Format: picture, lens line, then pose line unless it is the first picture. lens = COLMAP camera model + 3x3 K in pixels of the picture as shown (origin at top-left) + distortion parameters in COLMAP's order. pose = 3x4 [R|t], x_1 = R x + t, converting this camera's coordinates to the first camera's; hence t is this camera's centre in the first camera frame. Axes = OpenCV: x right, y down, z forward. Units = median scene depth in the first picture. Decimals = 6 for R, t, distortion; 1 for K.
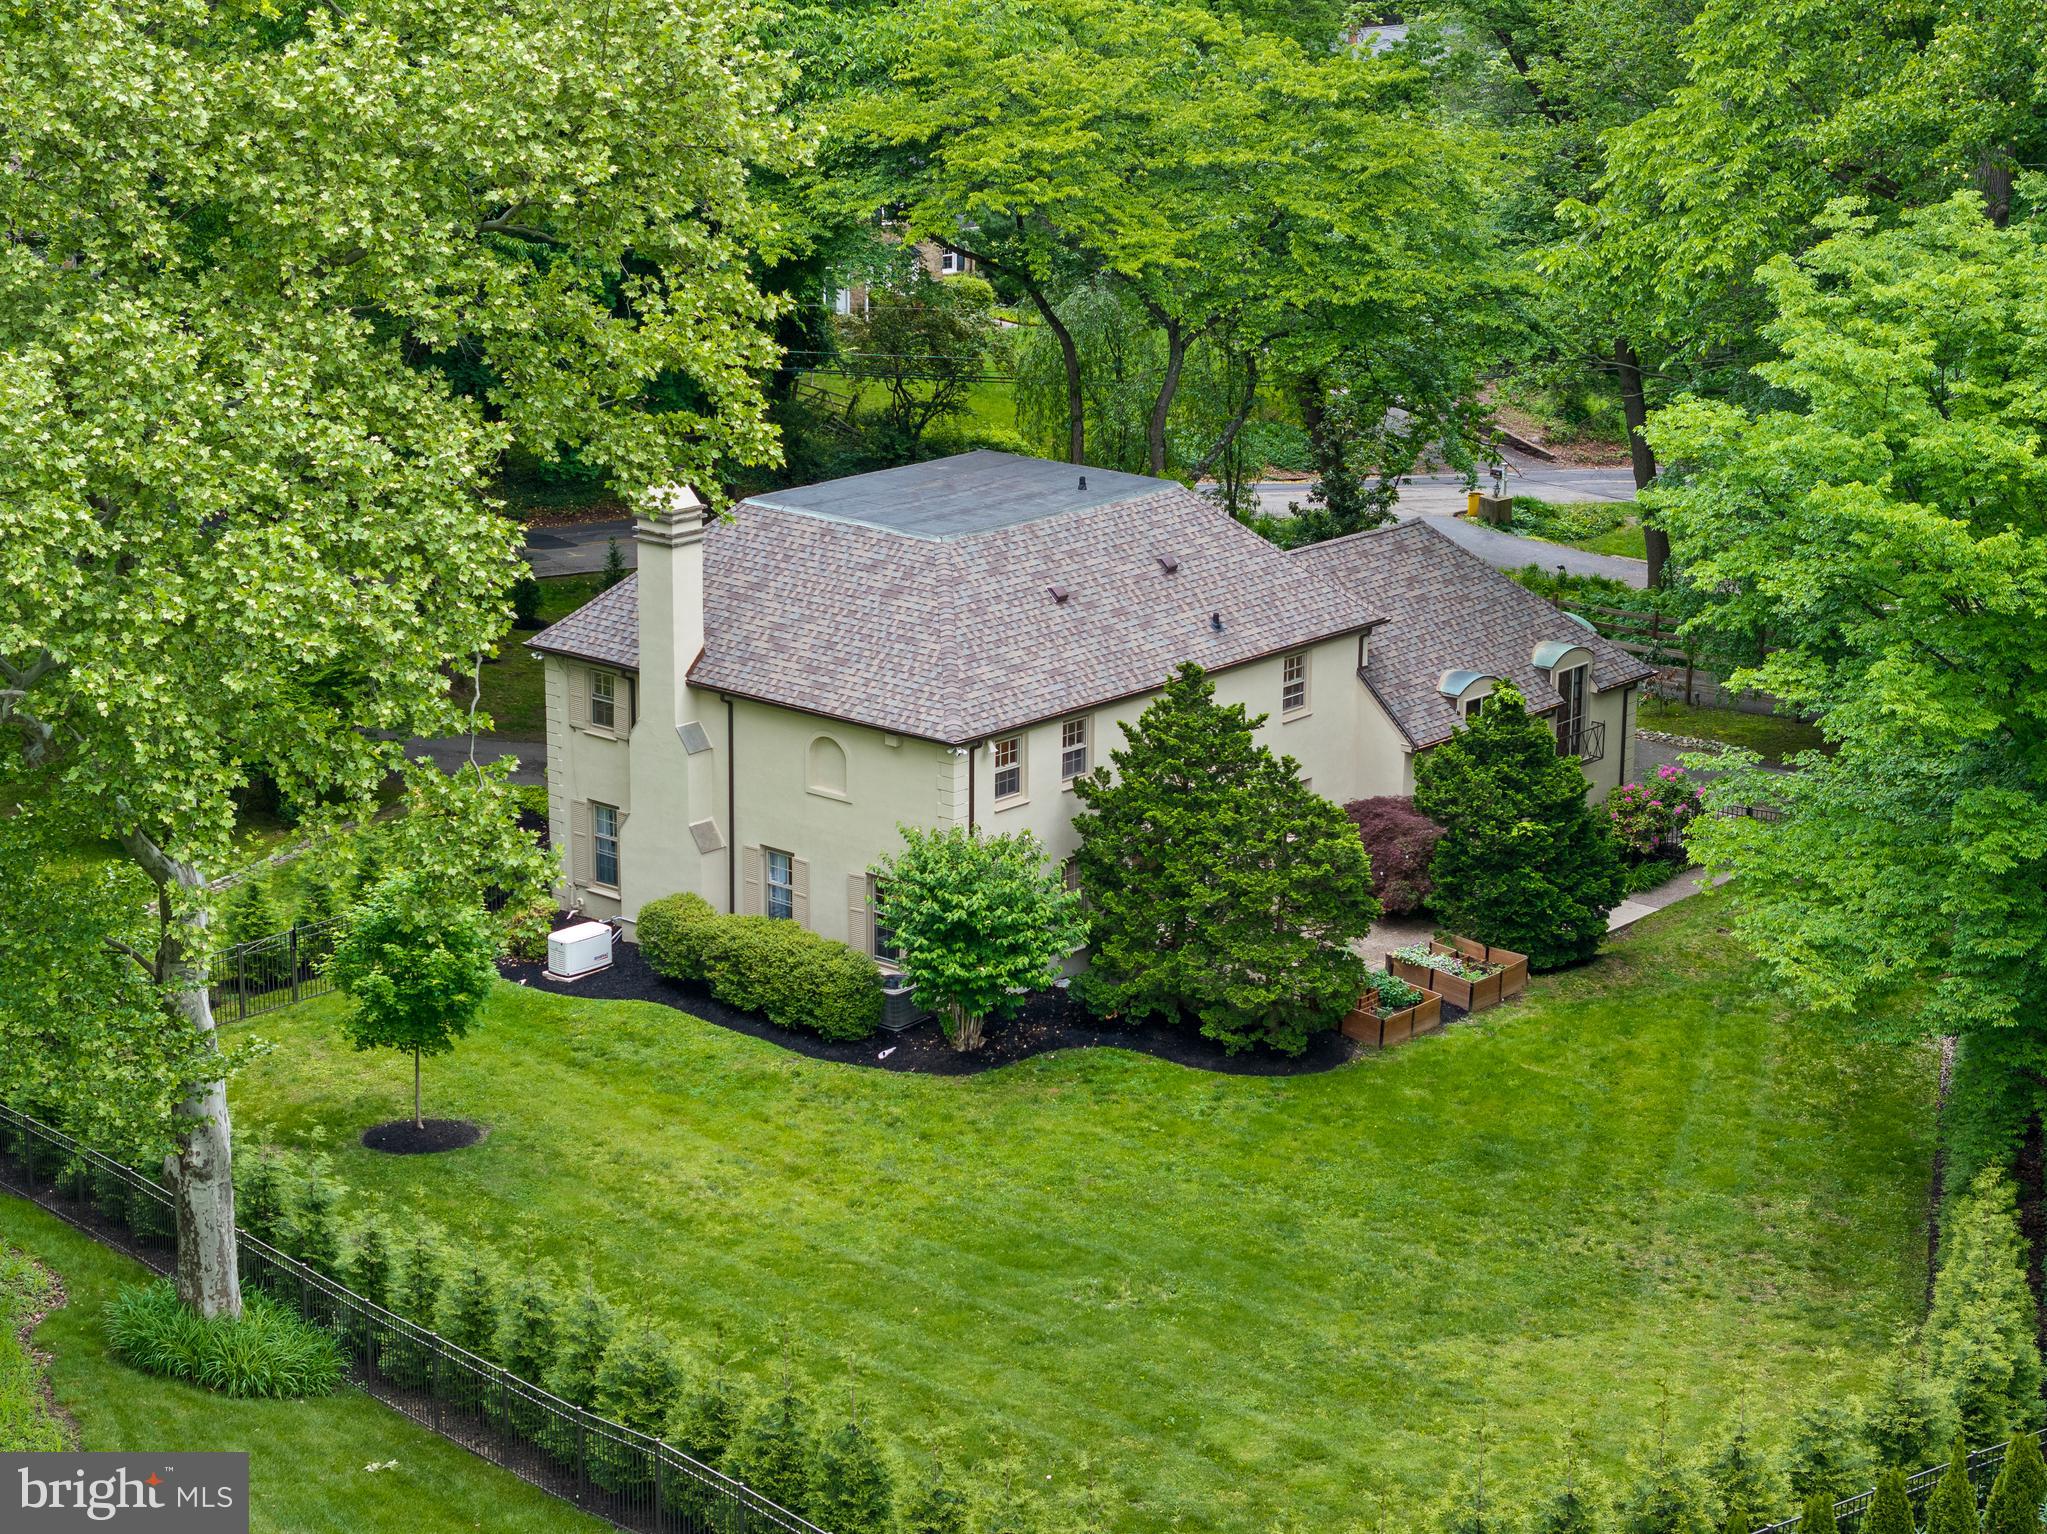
lens RADIAL K [[4225.8, 0, 1023.5], [0, 4225.8, 767.0], [0, 0, 1]] dist [-0.191938, 1.362448]
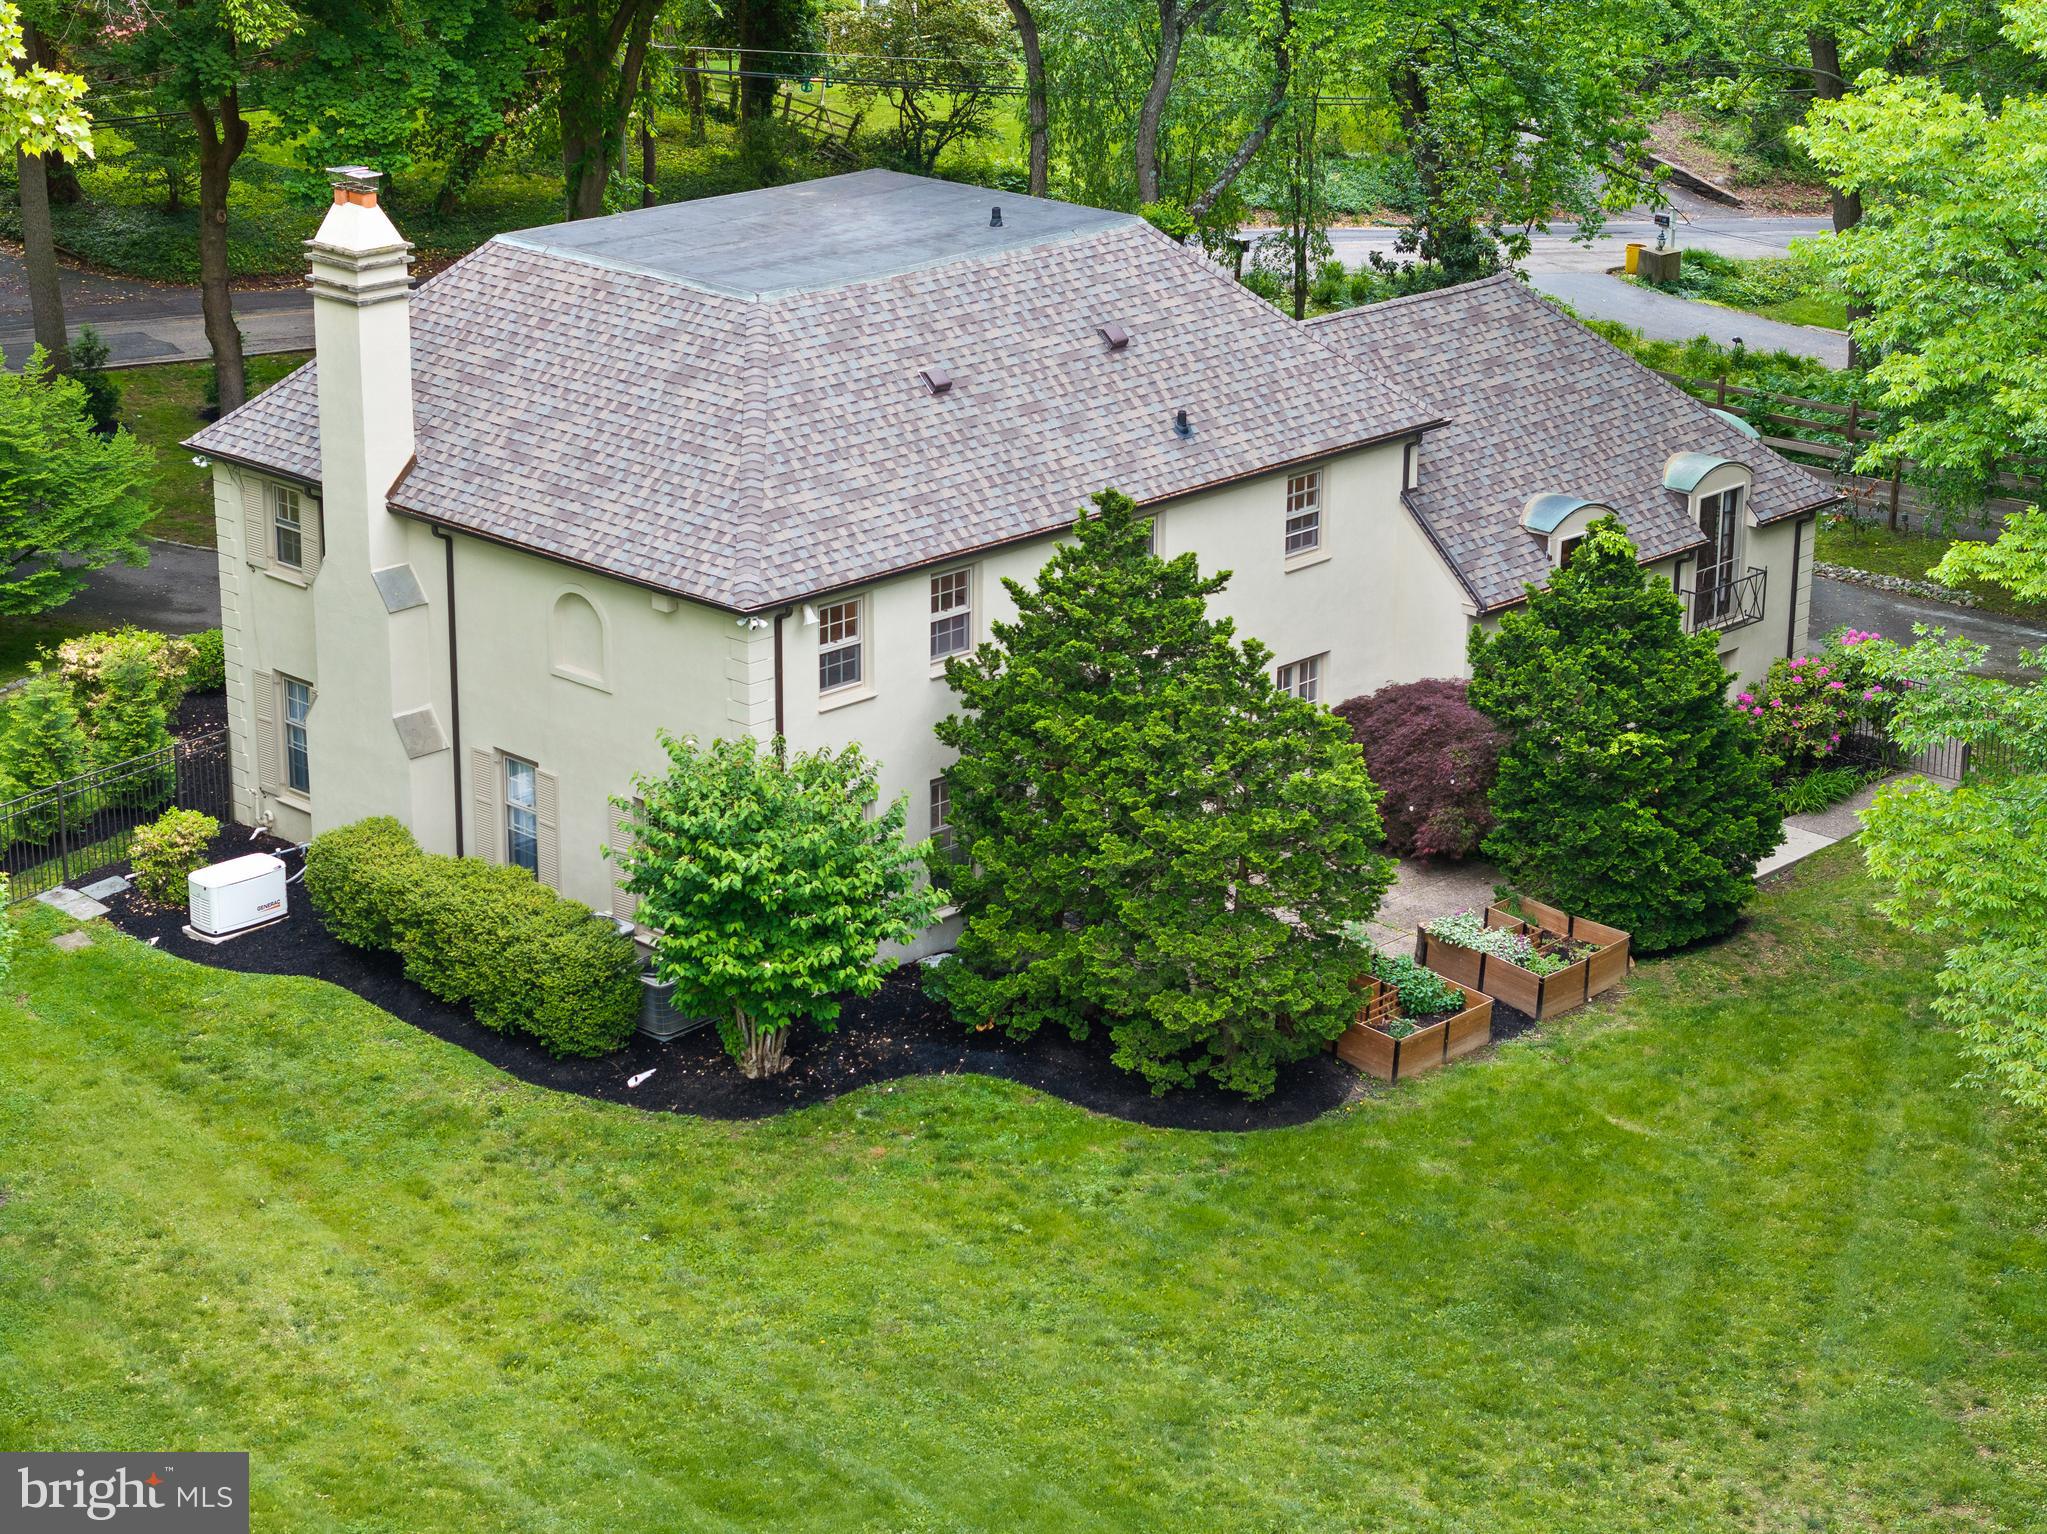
lens RADIAL K [[4225.8, 0, 1023.5], [0, 4225.8, 767.0], [0, 0, 1]] dist [-0.191938, 1.362448]
pose [[0.998565, 0.016526, -0.050944, 0.059118], [-0.013528, 0.998187, 0.058645, -0.019973], [0.051821, -0.057871, 0.996978, 0.341988]]
